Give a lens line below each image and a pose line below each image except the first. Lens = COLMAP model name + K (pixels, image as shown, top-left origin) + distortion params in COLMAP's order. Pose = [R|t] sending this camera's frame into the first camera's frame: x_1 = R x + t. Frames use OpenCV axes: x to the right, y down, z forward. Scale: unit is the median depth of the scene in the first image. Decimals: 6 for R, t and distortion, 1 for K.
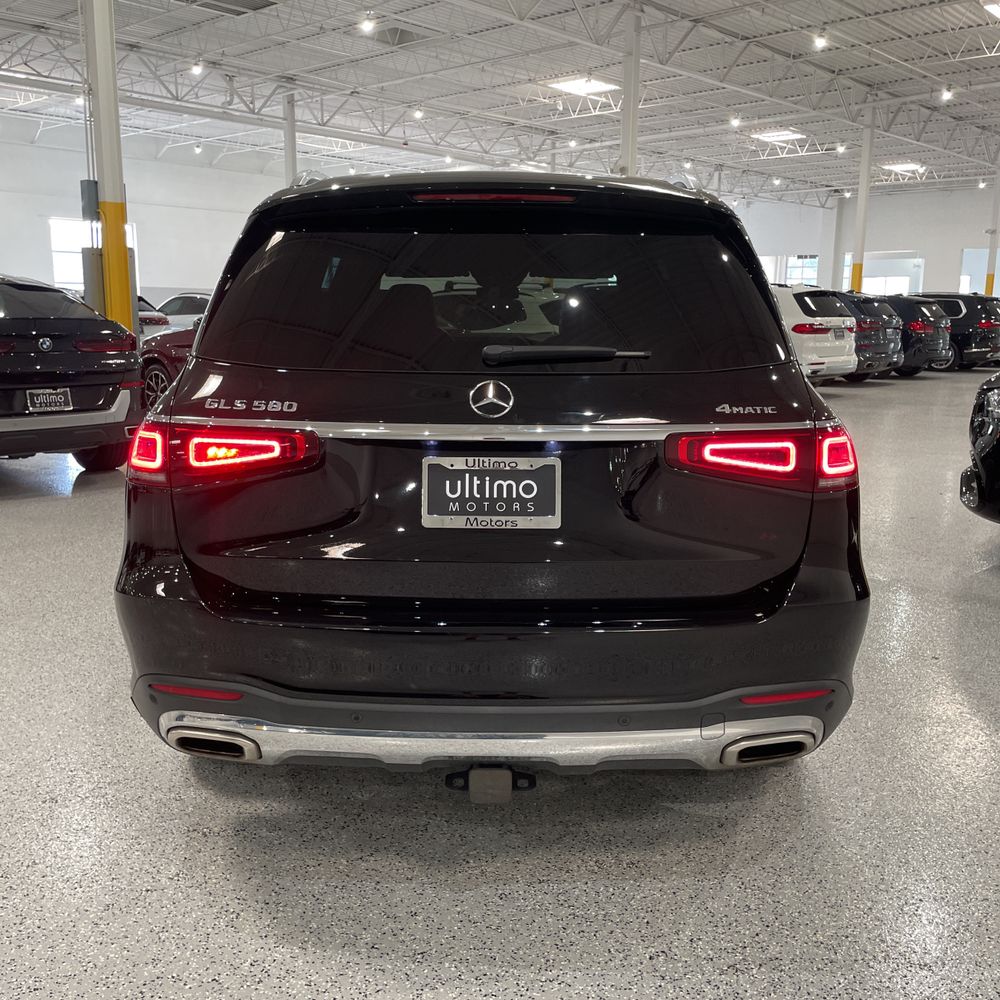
lens RADIAL K [[1028.1, 0, 500.9], [0, 1028.1, 497.3], [0, 0, 1]] dist [0.037941, 0.000000]
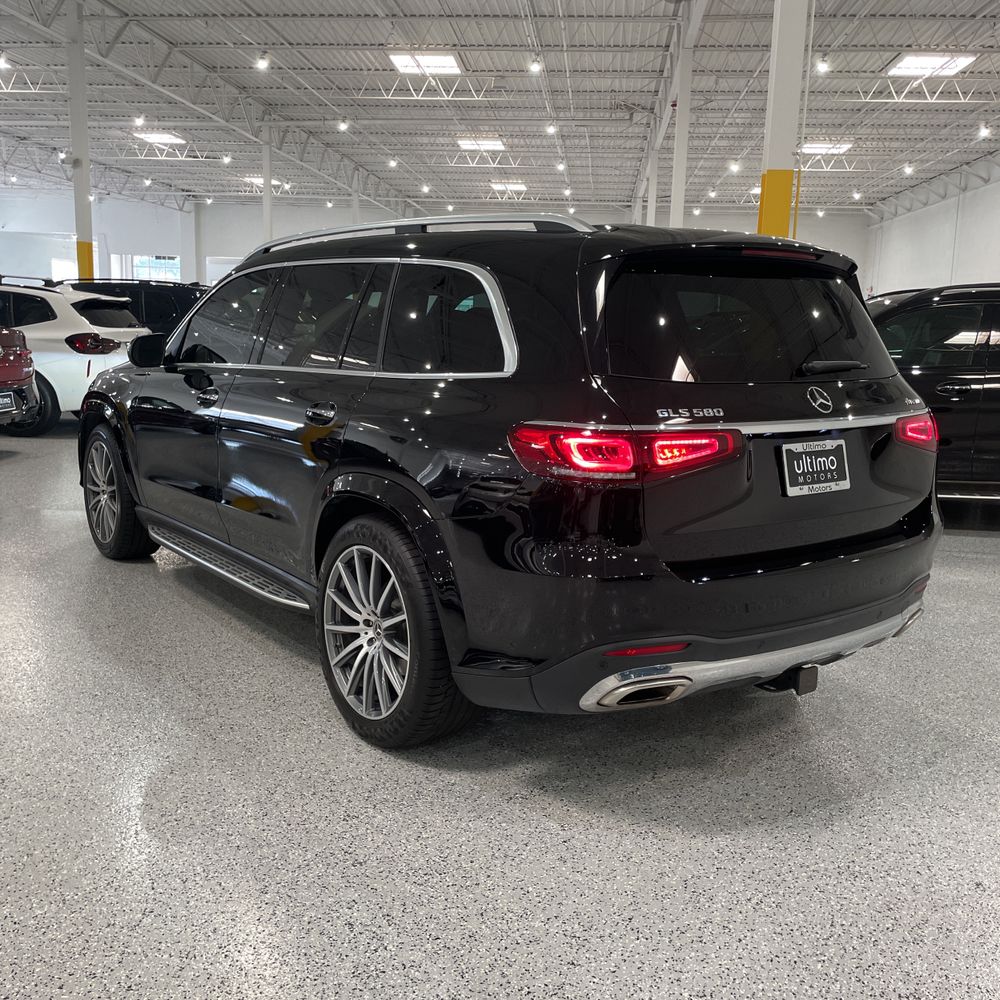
lens RADIAL K [[1028.1, 0, 494.3], [0, 1028.1, 487.6], [0, 0, 1]] dist [0.037941, 0.000000]
pose [[0.796233, -0.086301, 0.598803, -0.727296], [0.090863, 0.995605, 0.022667, -0.029395], [-0.598128, 0.036361, 0.800575, 0.084341]]
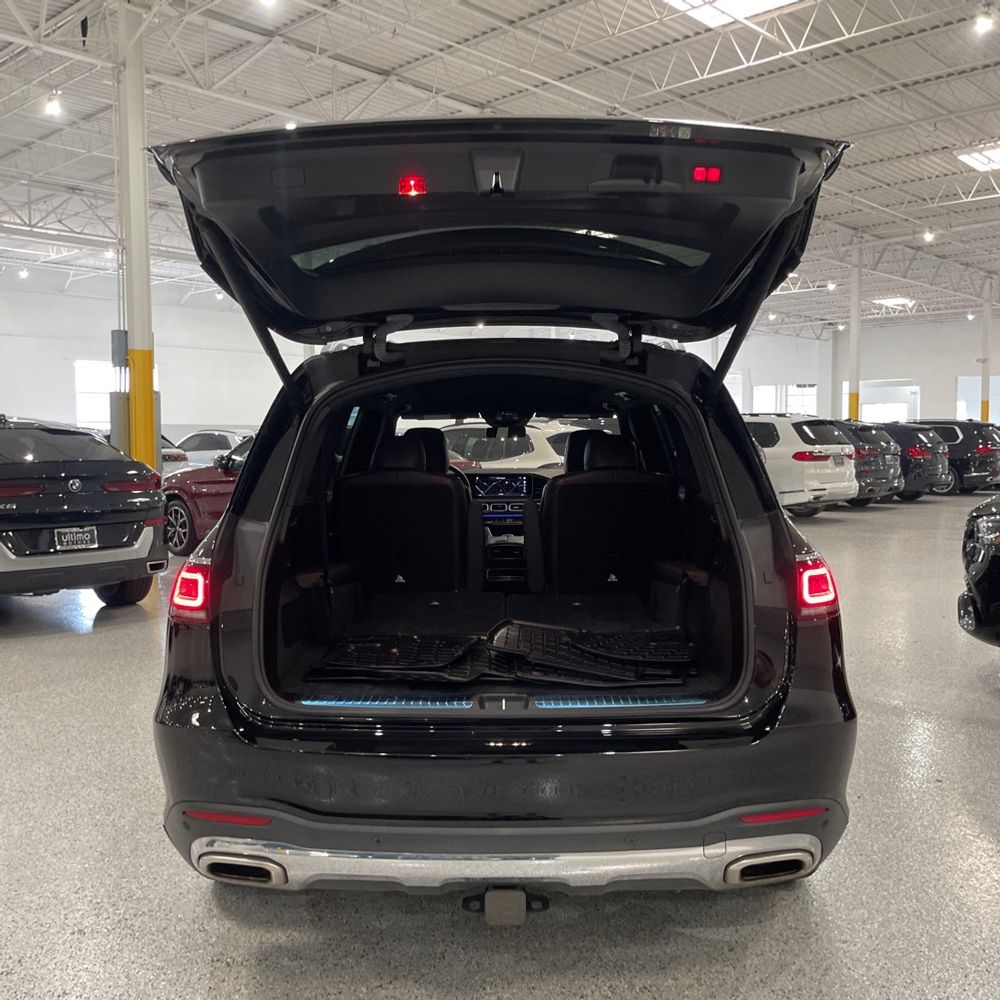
lens RADIAL K [[1028.1, 0, 505.8], [0, 1028.1, 484.6], [0, 0, 1]] dist [0.037941, 0.000000]
pose [[0.999889, -0.014297, -0.004305, 0.000550], [0.013585, 0.990757, -0.134967, -0.002233], [0.006195, 0.134893, 0.990841, -0.063847]]
